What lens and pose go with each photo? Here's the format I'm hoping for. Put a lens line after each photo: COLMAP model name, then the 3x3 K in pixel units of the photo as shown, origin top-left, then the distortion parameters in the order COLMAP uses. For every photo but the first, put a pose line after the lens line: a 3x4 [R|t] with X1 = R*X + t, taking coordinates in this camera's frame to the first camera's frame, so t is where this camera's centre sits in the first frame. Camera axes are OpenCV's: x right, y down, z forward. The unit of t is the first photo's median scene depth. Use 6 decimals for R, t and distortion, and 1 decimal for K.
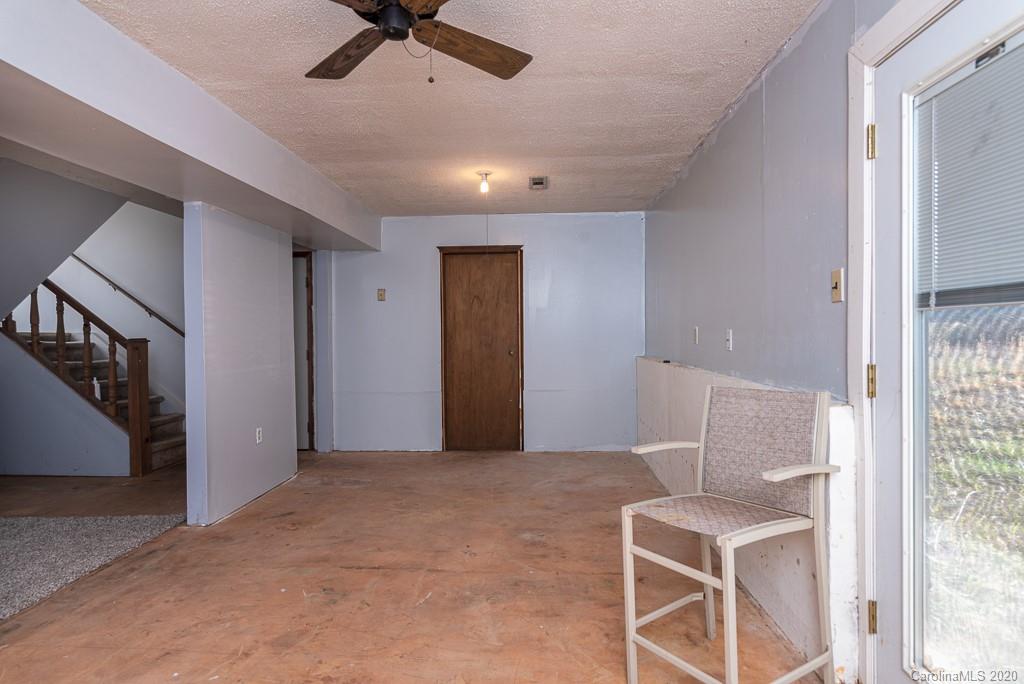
lens RADIAL K [[554.9, 0, 507.6], [0, 554.9, 339.6], [0, 0, 1]] dist [0.004908, -0.002719]
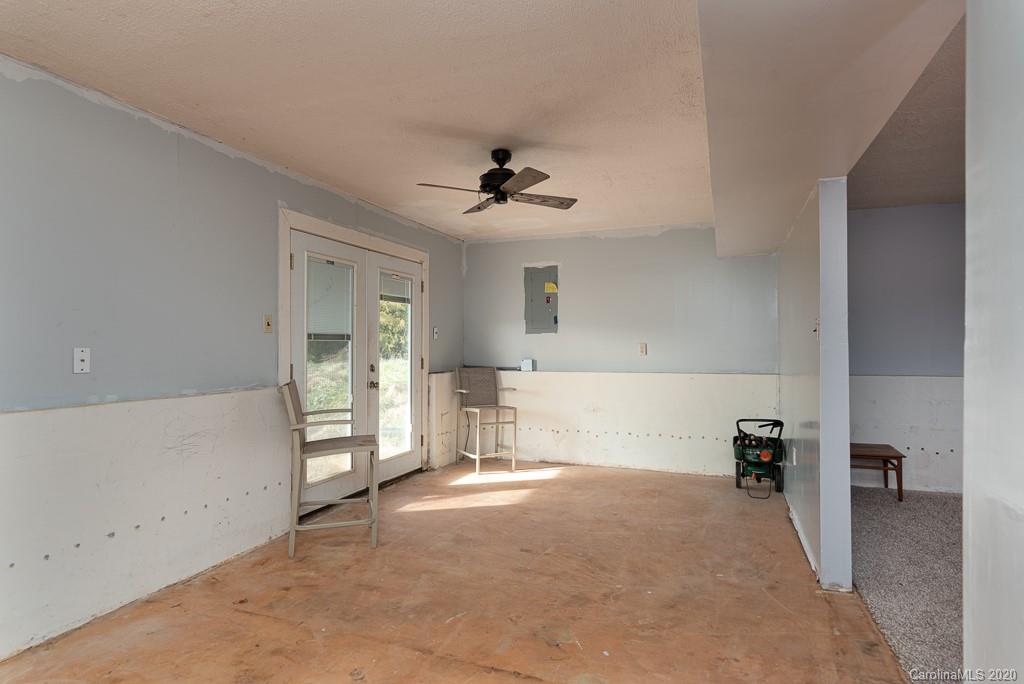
lens RADIAL K [[554.9, 0, 510.6], [0, 554.9, 342.2], [0, 0, 1]] dist [0.004908, -0.002719]
pose [[-0.955000, 0.015327, 0.296209, -0.559444], [0.016060, 0.999871, 0.000042, -0.018223], [-0.296171, 0.004798, -0.955123, 1.972345]]
